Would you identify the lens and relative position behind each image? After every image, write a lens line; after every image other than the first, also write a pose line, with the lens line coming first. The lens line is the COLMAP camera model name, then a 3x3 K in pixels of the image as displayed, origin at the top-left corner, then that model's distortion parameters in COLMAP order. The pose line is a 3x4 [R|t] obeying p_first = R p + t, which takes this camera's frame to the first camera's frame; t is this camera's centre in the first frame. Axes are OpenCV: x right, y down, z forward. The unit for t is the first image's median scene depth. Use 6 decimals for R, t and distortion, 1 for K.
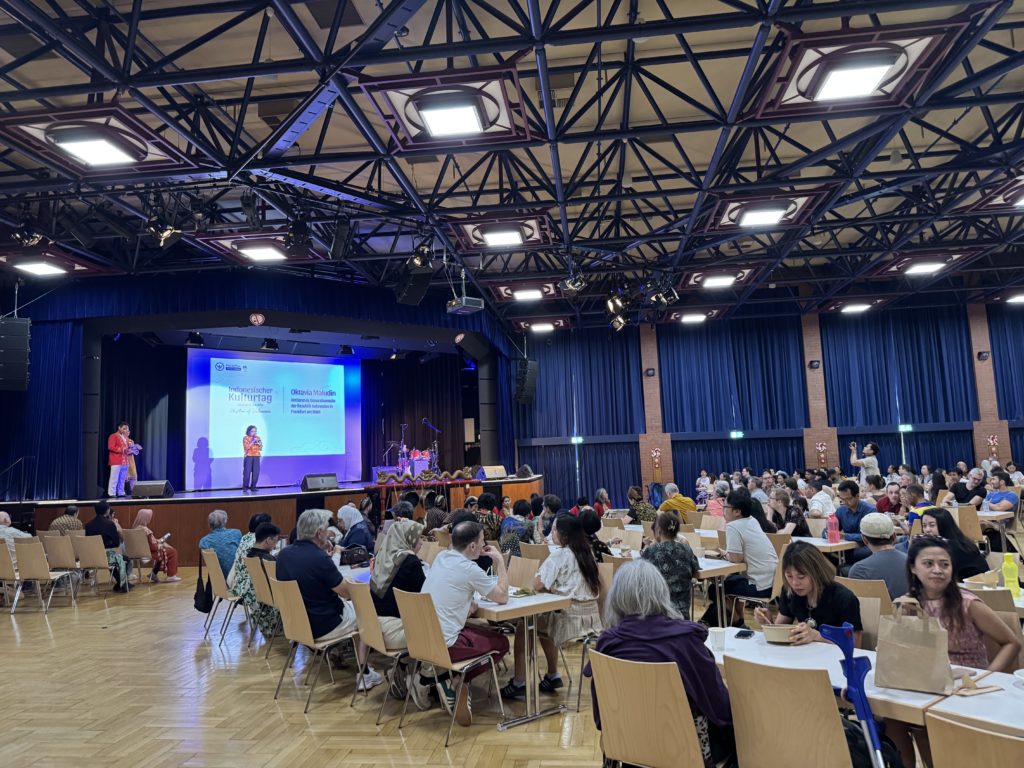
lens RADIAL K [[725.0, 0, 512.0], [0, 725.0, 384.0], [0, 0, 1]] dist [0.130917, -0.191957]
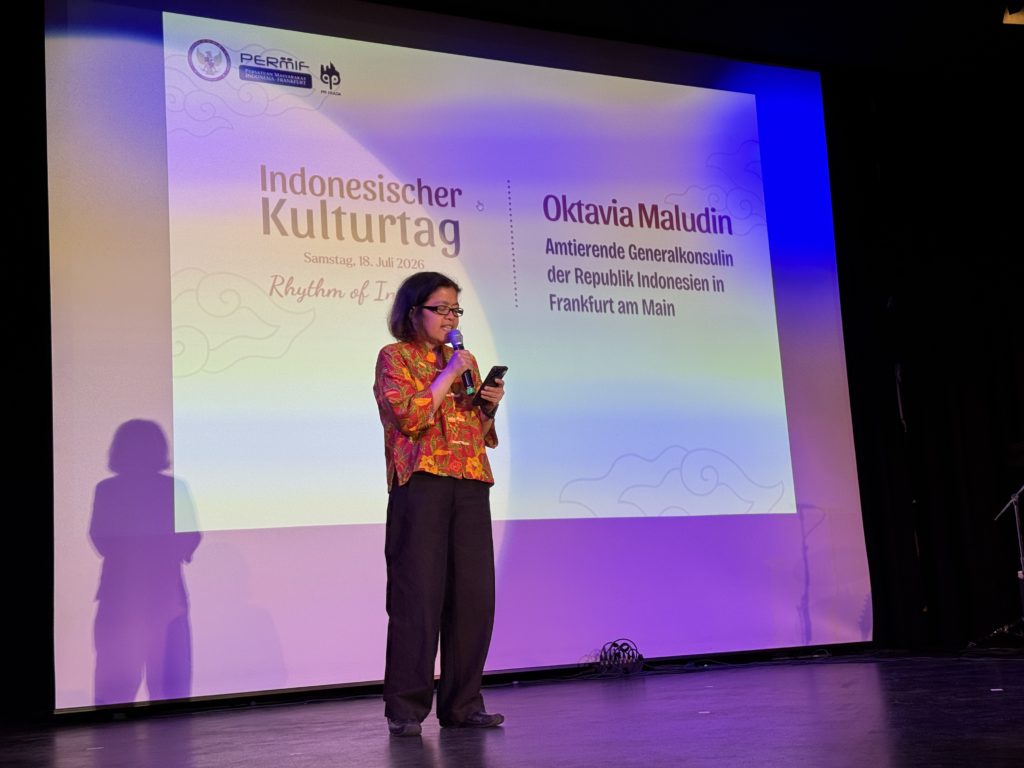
lens RADIAL K [[1487.2, 0, 512.0], [0, 1487.2, 384.0], [0, 0, 1]] dist [0.173652, -0.067140]
pose [[0.982424, -0.050466, -0.179714, -0.237621], [0.043338, 0.998119, -0.043369, 0.077024], [0.181564, 0.034818, 0.982762, 0.592294]]
